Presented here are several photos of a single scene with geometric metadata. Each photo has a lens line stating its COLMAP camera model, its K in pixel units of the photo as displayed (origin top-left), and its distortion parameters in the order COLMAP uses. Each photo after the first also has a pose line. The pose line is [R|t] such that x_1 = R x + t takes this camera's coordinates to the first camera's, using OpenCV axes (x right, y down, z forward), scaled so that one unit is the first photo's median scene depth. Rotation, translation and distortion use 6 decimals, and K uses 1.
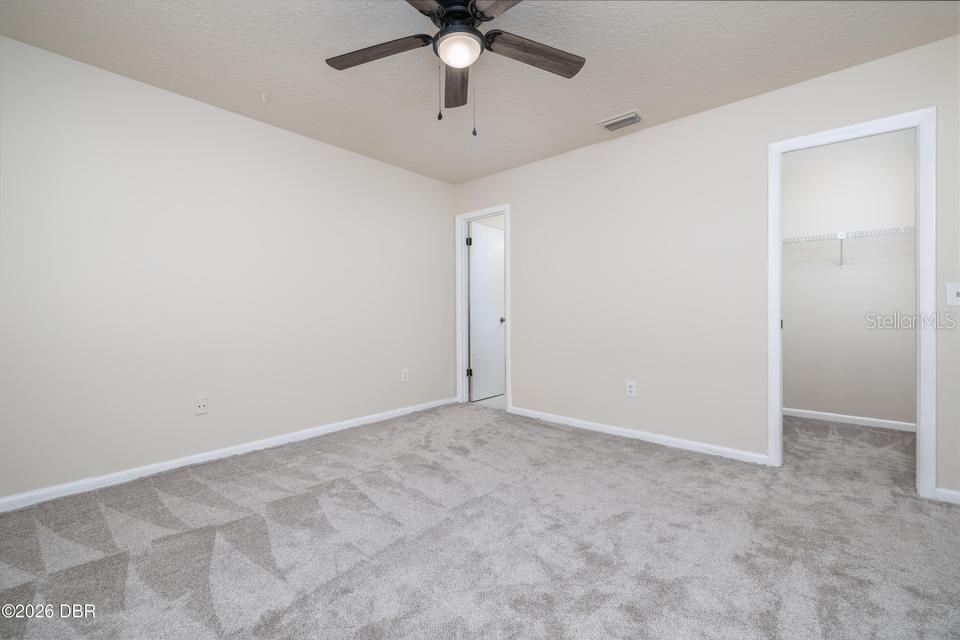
lens RADIAL K [[407.0, 0, 480.8], [0, 407.0, 316.1], [0, 0, 1]] dist [0.012607, 0.000172]
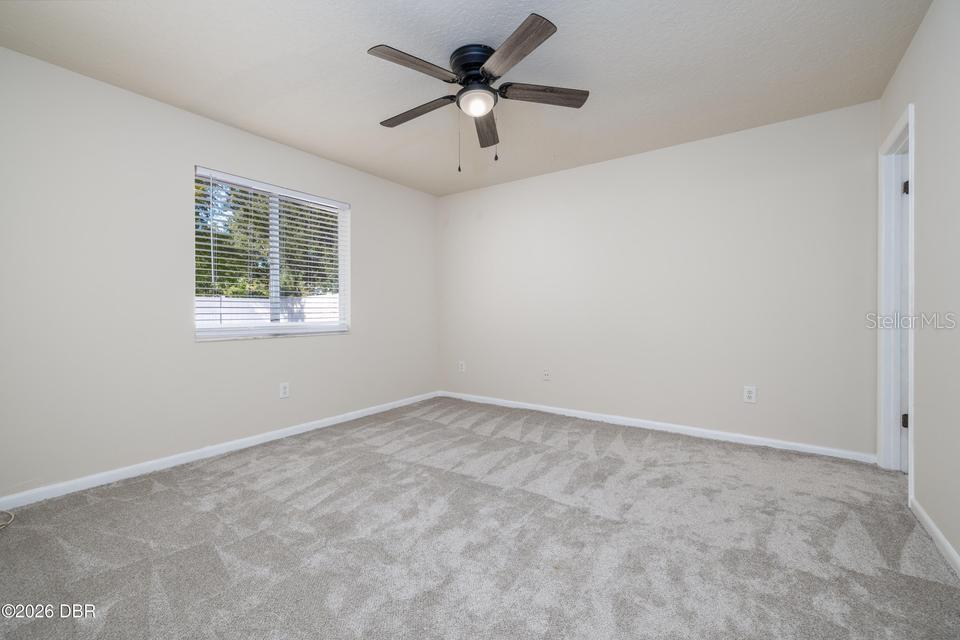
lens RADIAL K [[407.0, 0, 480.6], [0, 407.0, 315.7], [0, 0, 1]] dist [0.012607, 0.000172]
pose [[0.101206, 0.007991, -0.994833, 0.843113], [-0.007586, 0.999945, 0.007261, -0.012098], [0.994837, 0.006812, 0.101261, 0.628456]]
